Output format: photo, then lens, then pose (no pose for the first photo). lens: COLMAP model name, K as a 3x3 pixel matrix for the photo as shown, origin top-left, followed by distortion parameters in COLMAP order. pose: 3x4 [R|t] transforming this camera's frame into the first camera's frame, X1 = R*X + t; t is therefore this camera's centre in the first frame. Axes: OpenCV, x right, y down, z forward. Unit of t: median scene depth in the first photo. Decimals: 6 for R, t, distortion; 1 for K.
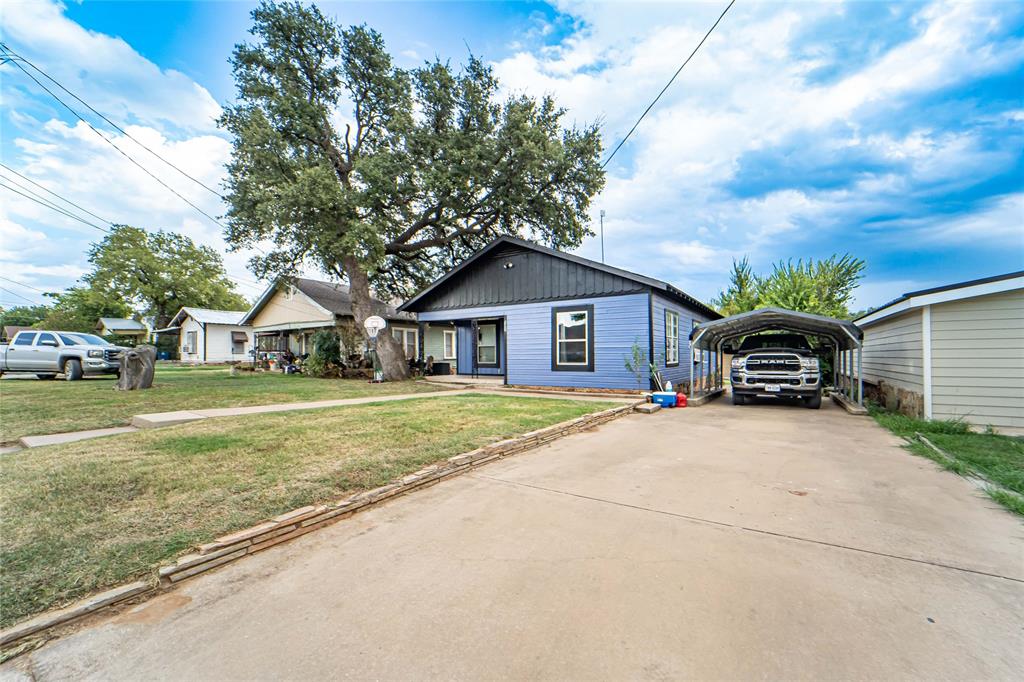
lens RADIAL K [[418.0, 0, 513.6], [0, 418.0, 344.3], [0, 0, 1]] dist [-0.014769, -0.000676]
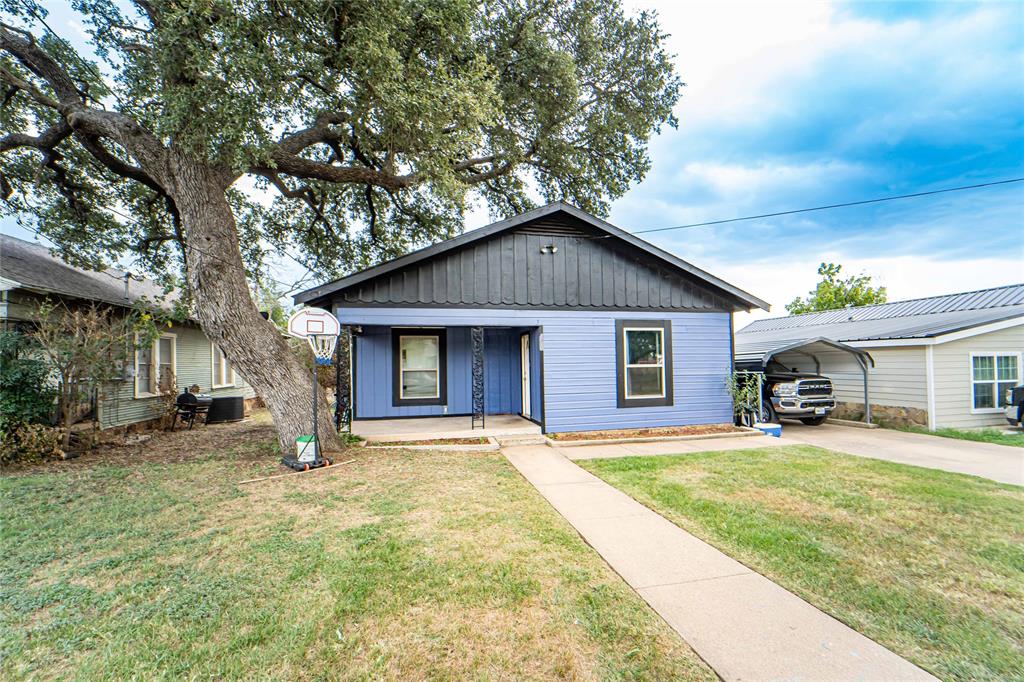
lens RADIAL K [[418.0, 0, 512.6], [0, 418.0, 350.0], [0, 0, 1]] dist [-0.014769, -0.000676]
pose [[0.693334, 0.019860, 0.720343, -0.561499], [-0.009012, 0.999781, -0.018890, -0.020708], [-0.720560, 0.006605, 0.693361, 0.638997]]
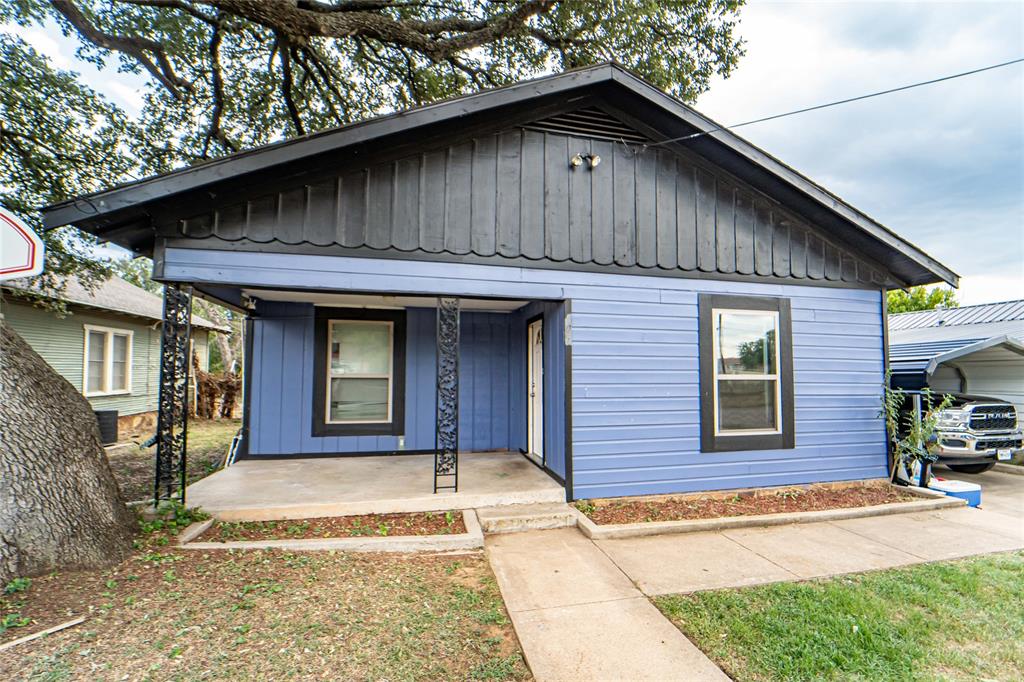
lens RADIAL K [[418.0, 0, 510.9], [0, 418.0, 345.6], [0, 0, 1]] dist [-0.014769, -0.000676]
pose [[0.690014, 0.055876, 0.721636, -0.330786], [-0.029361, 0.998356, -0.049228, -0.012926], [-0.723201, 0.012780, 0.690520, 0.867297]]
